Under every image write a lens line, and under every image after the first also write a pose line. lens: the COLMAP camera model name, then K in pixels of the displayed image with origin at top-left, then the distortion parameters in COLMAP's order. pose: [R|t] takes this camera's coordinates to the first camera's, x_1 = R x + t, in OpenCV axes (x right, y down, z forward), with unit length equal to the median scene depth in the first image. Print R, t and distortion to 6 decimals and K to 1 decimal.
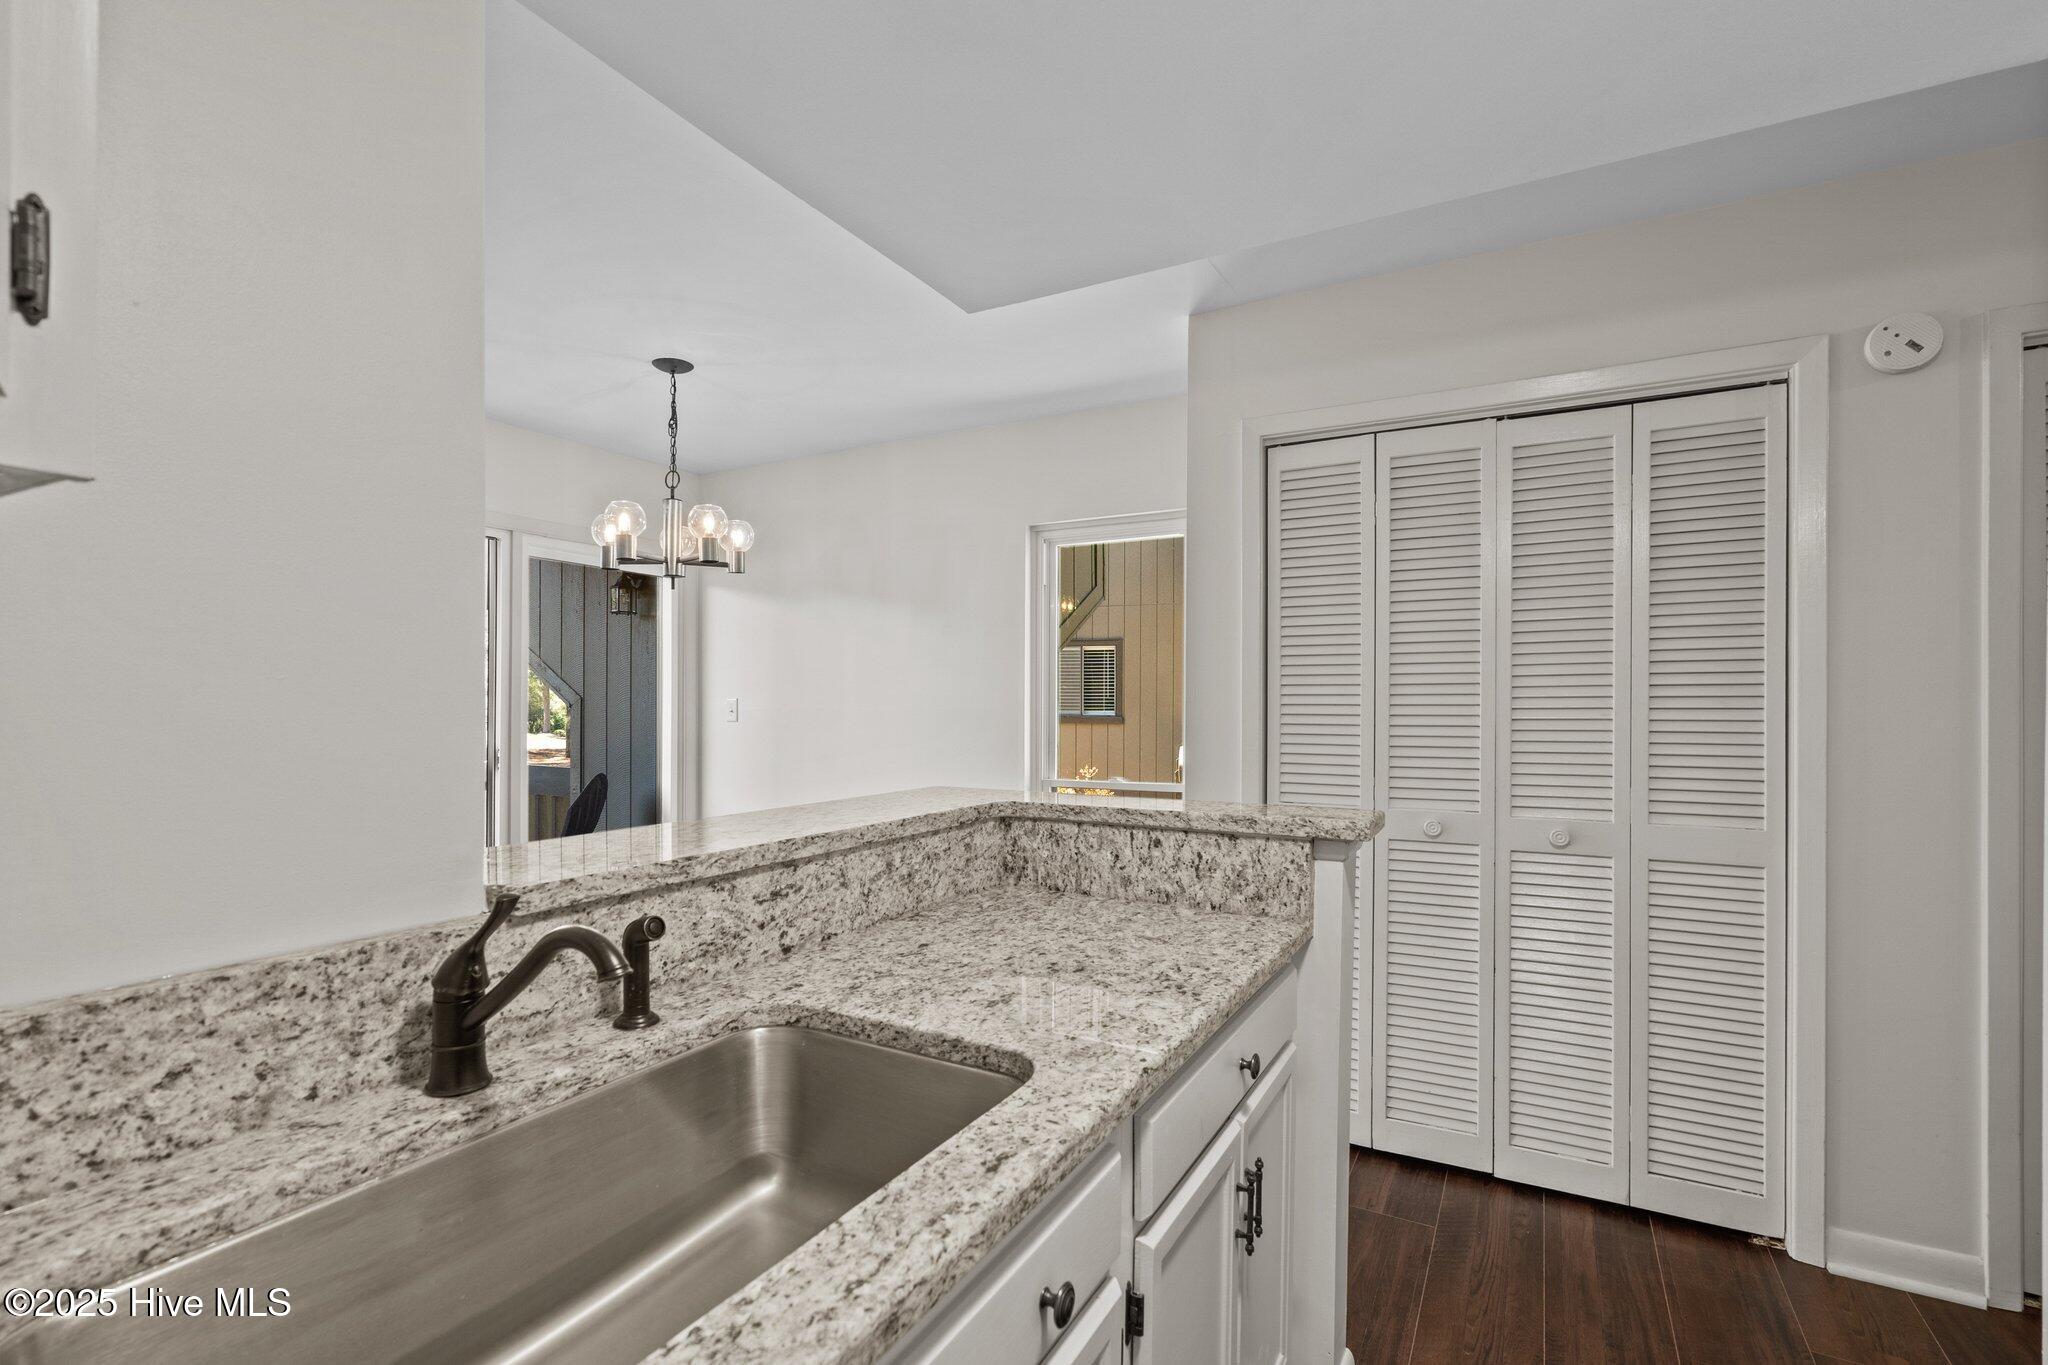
lens RADIAL K [[938.3, 0, 1024.0], [0, 938.3, 682.5], [0, 0, 1]] dist [-0.016199, -0.000336]
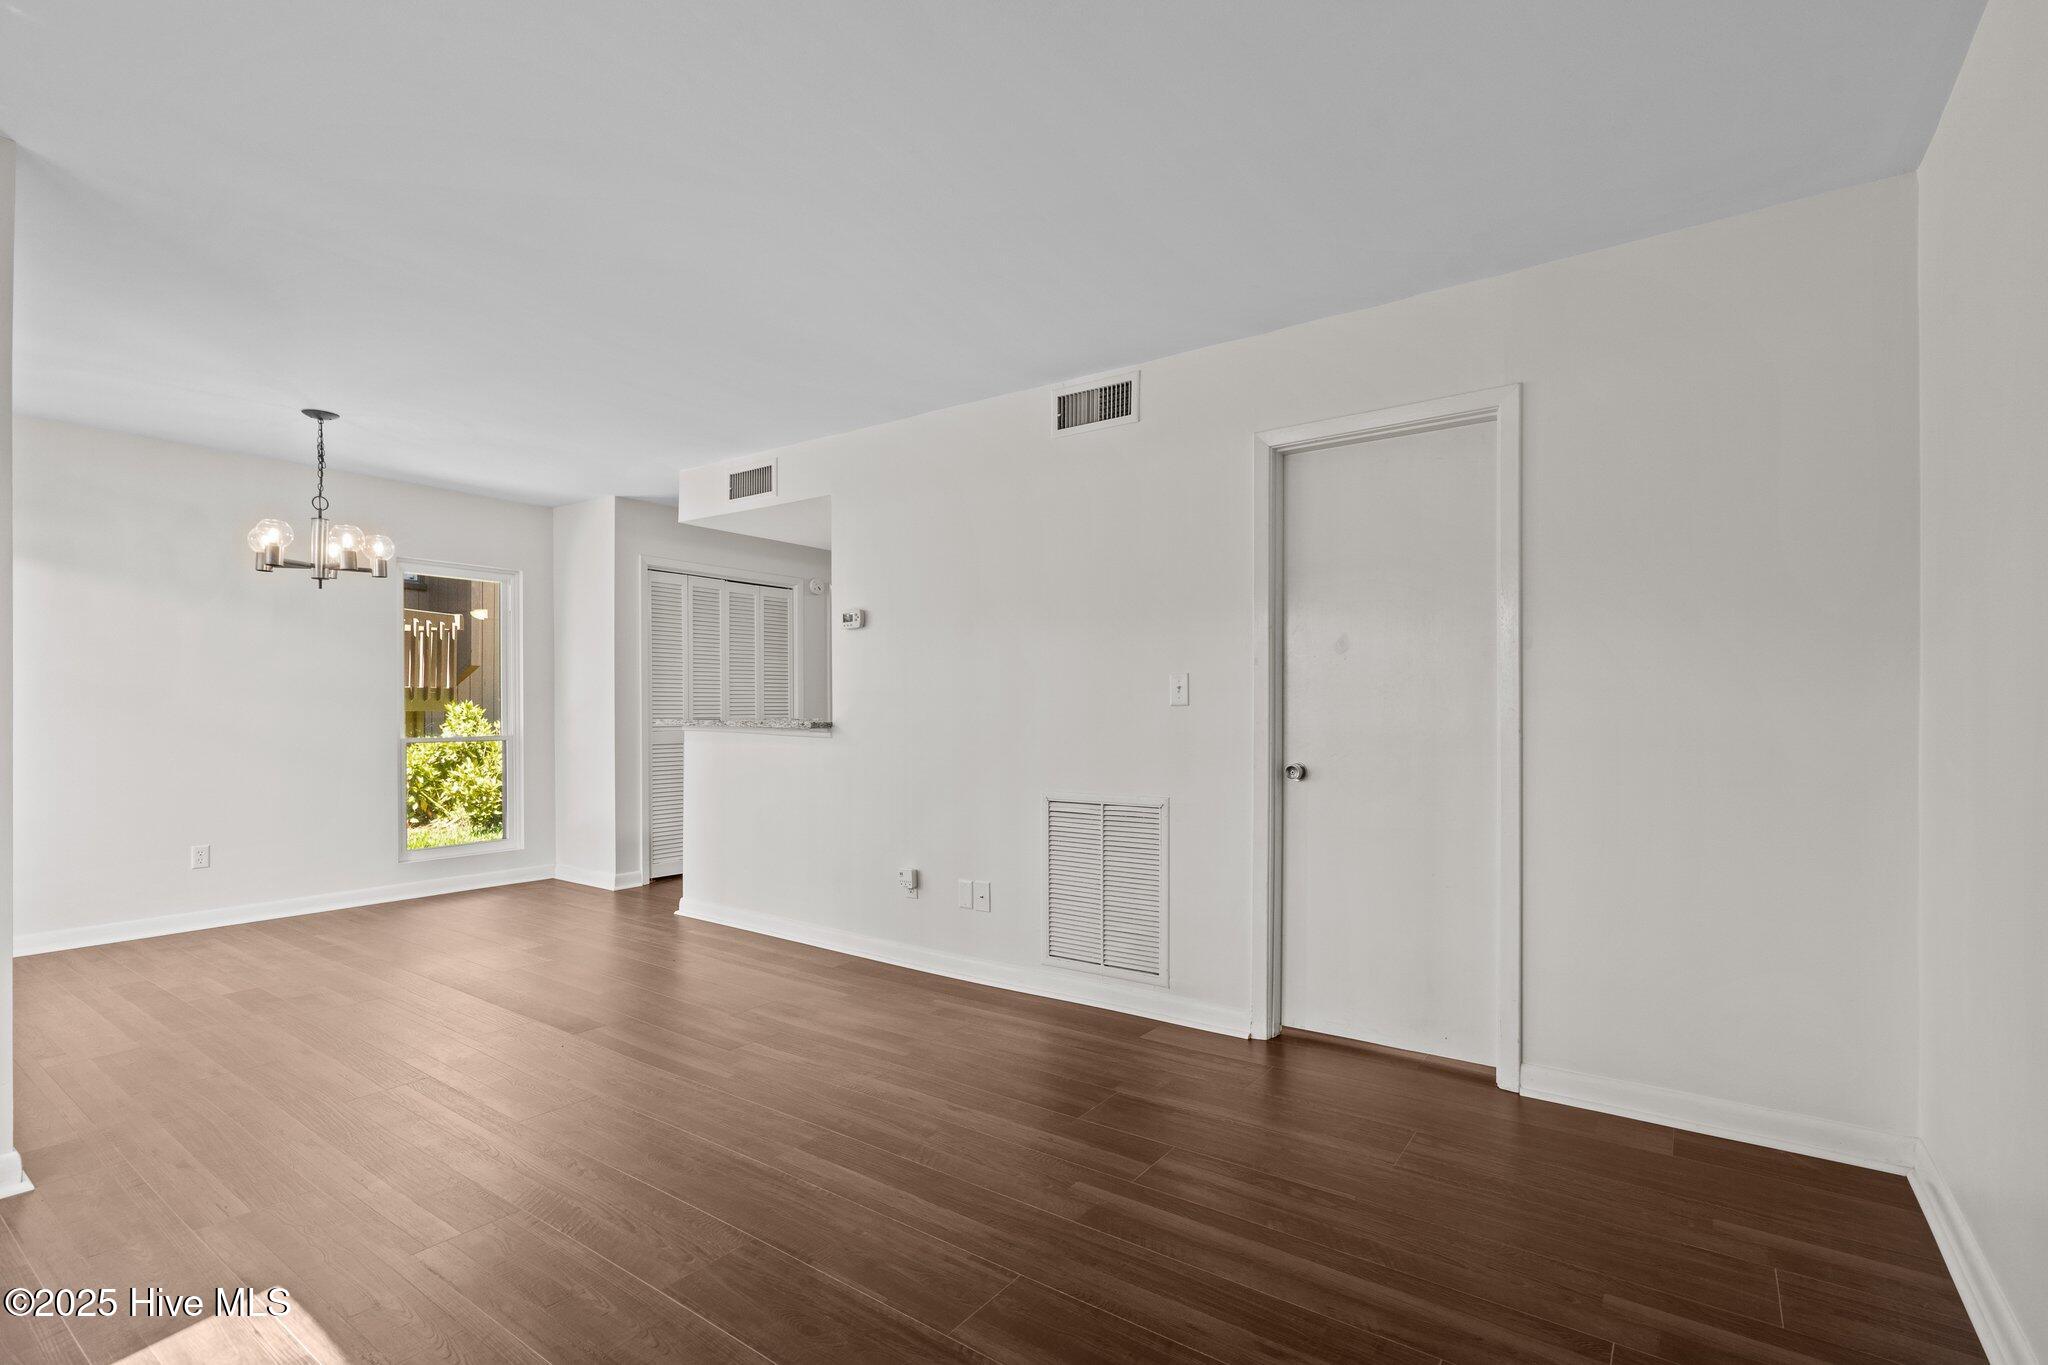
lens RADIAL K [[945.7, 0, 1042.3], [0, 945.7, 712.2], [0, 0, 1]] dist [-0.012979, 0.000050]
pose [[0.096141, -0.006450, 0.995347, -1.589367], [-0.022302, 0.999714, 0.008632, 0.041104], [-0.995118, -0.023028, 0.095969, -0.134756]]
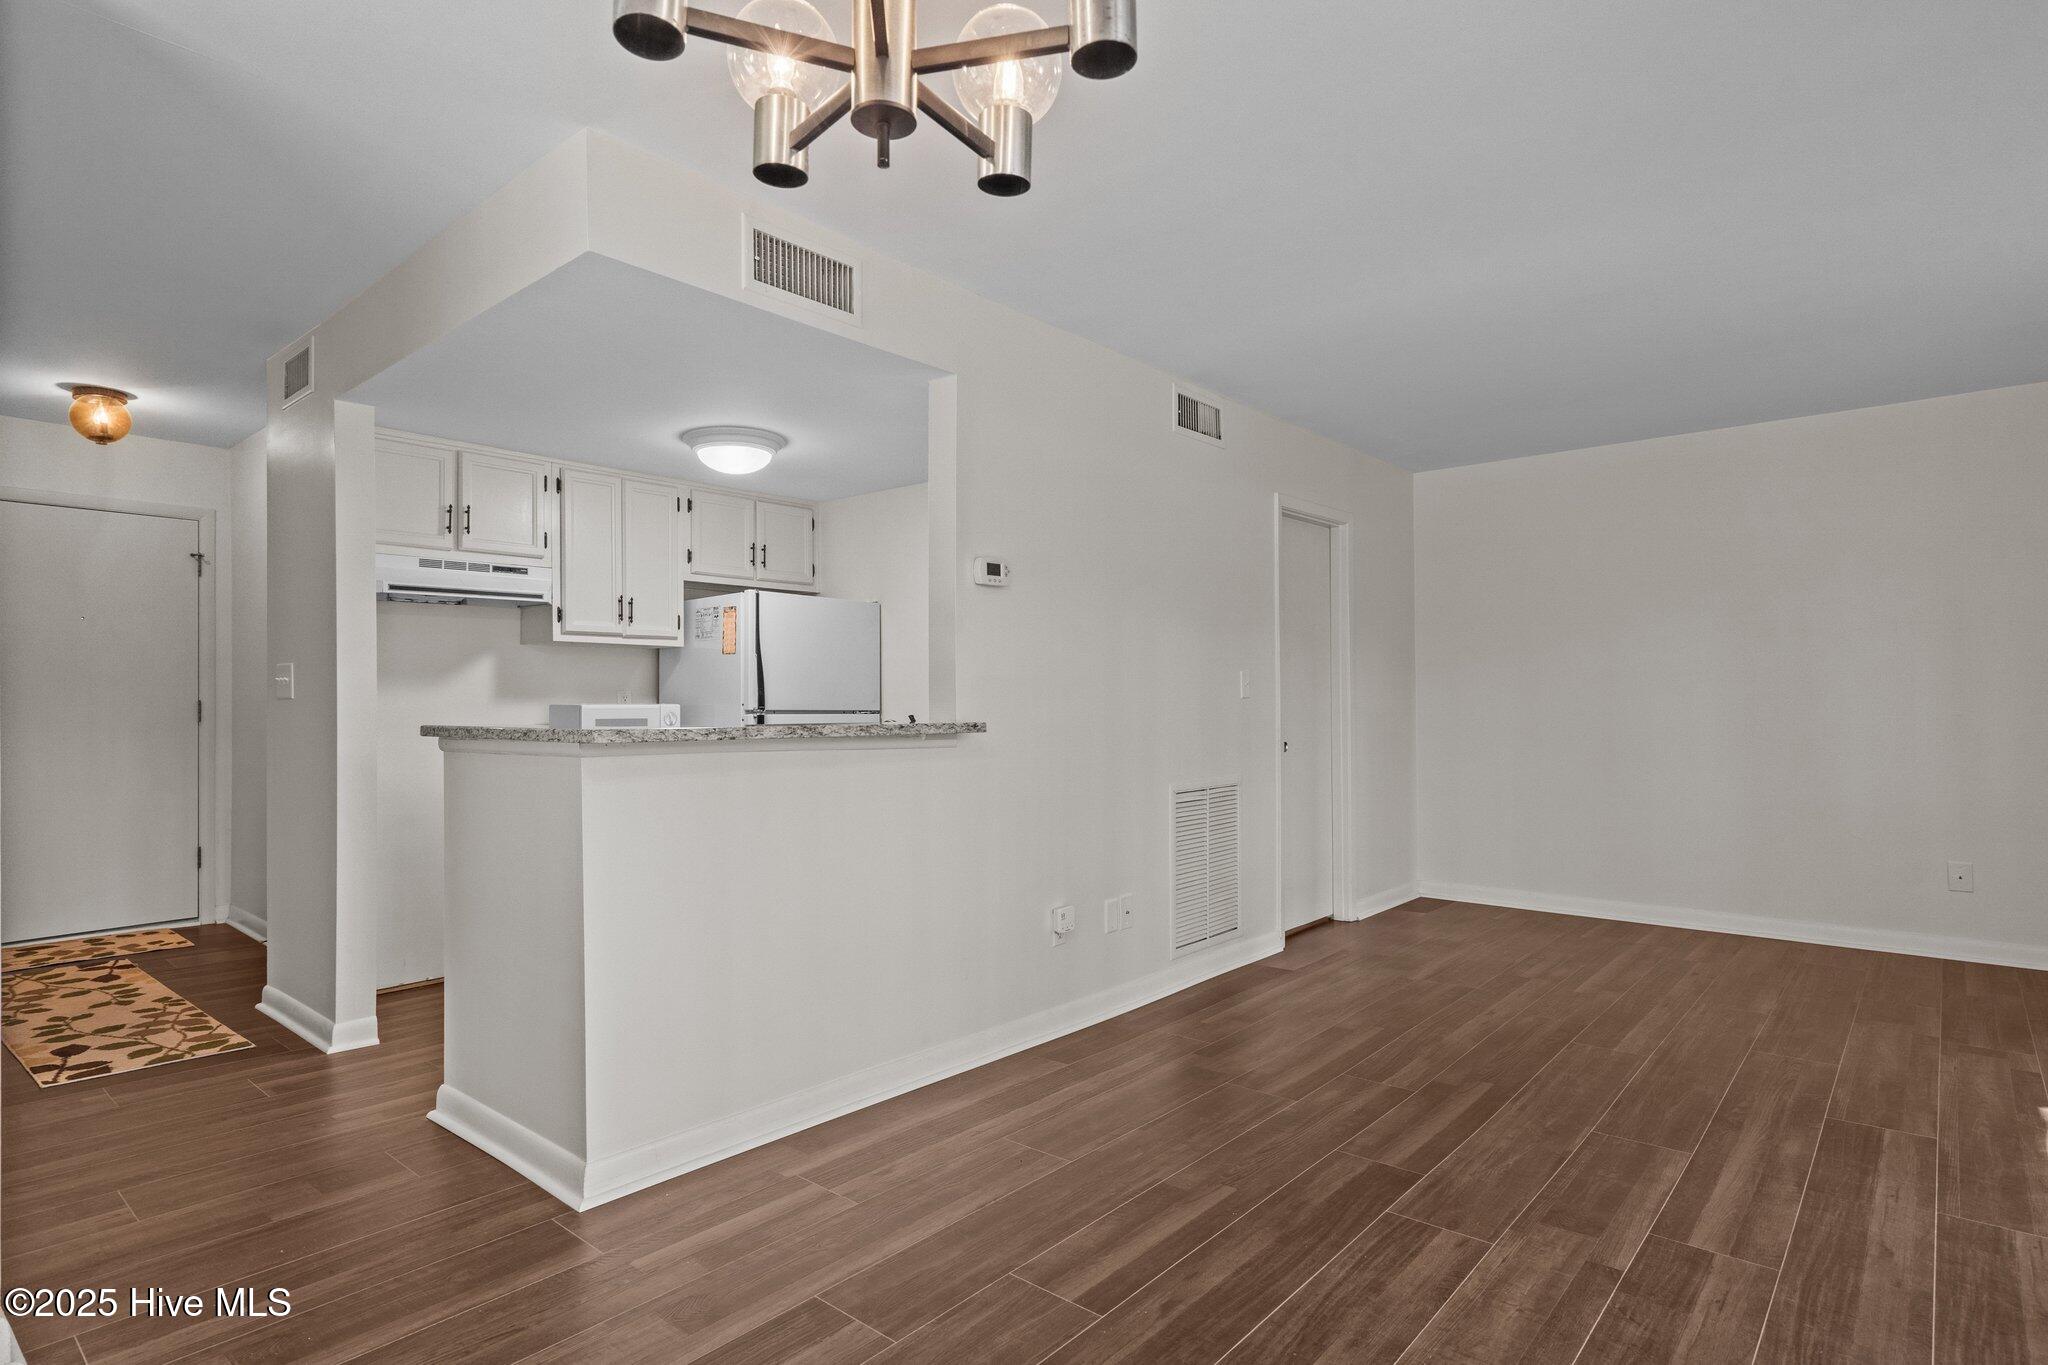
lens RADIAL K [[1065.0, 0, 1024.0], [0, 1065.0, 682.5], [0, 0, 1]] dist [0.001107, 0.001196]
pose [[-0.979327, 0.003842, 0.202246, -0.482876], [-0.004390, 0.999180, -0.040239, 0.078930], [-0.202235, -0.040295, -0.978508, 1.327508]]
